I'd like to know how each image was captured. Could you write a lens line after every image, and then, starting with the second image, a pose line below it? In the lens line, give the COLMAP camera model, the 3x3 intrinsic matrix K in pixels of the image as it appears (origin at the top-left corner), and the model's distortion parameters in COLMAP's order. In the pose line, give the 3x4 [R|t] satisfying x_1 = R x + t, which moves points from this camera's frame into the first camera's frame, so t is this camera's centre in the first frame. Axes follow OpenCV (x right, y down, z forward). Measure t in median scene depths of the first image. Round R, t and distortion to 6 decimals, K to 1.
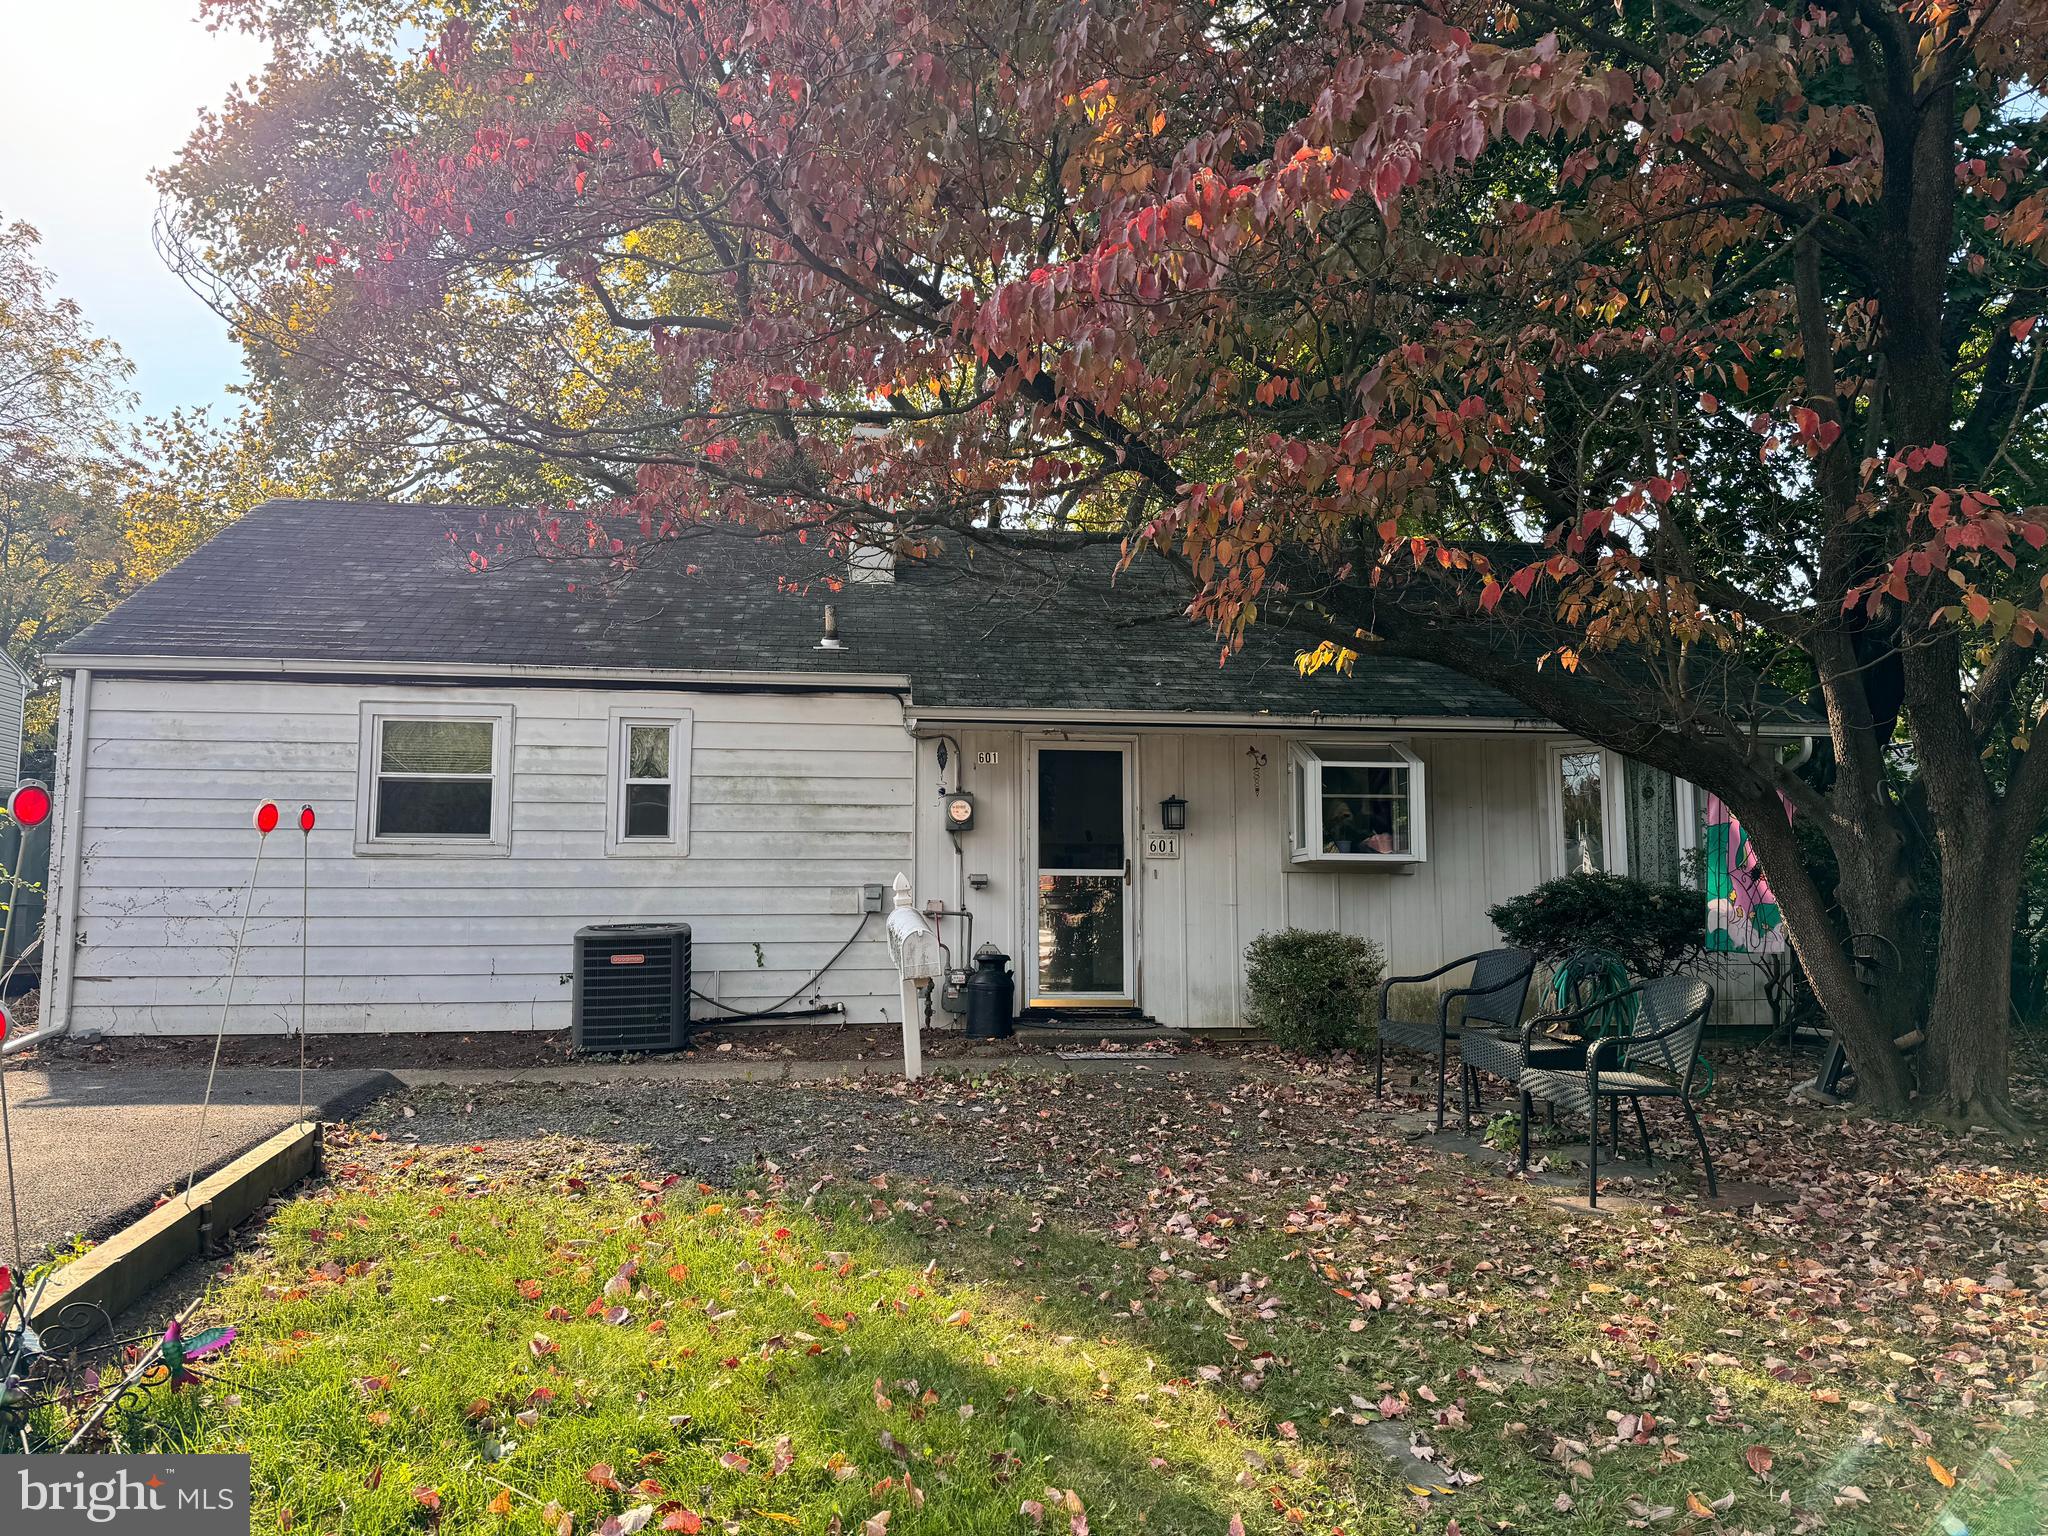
lens RADIAL K [[1431.6, 0, 1031.7], [0, 1431.6, 763.8], [0, 0, 1]] dist [0.066035, -0.075300]
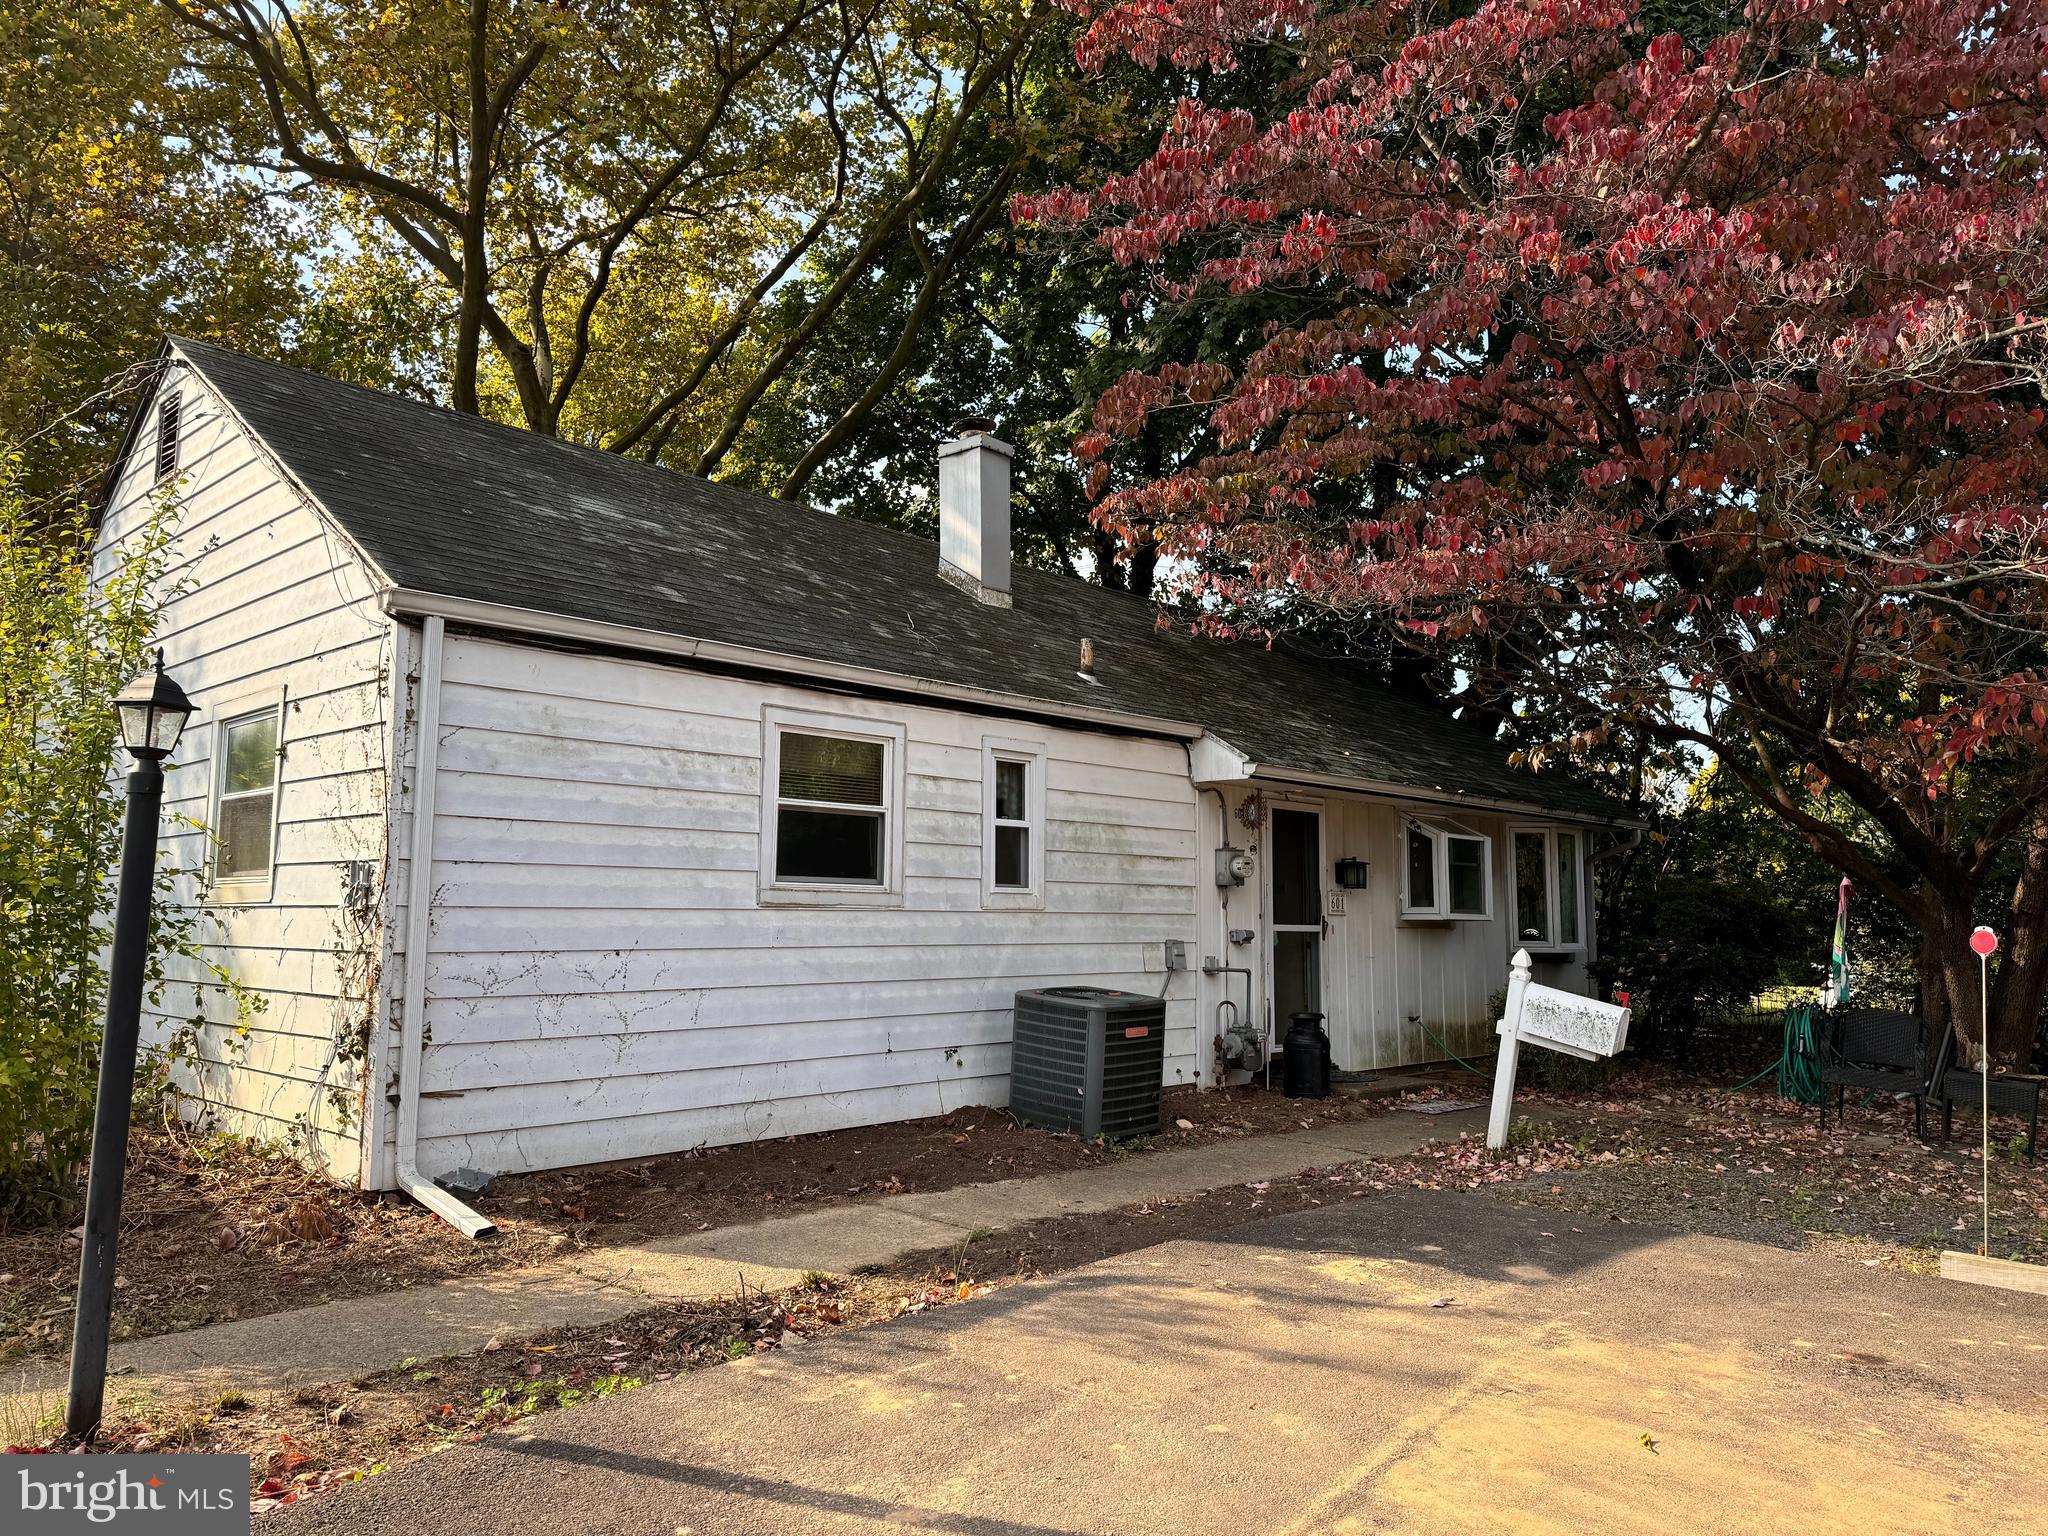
lens RADIAL K [[1431.6, 0, 1023.3], [0, 1431.6, 765.5], [0, 0, 1]] dist [0.066035, -0.075300]
pose [[0.778298, 0.071702, 0.623788, -0.825090], [-0.070734, 0.997147, -0.026364, -0.000336], [-0.623899, -0.023604, 0.781149, 0.319984]]
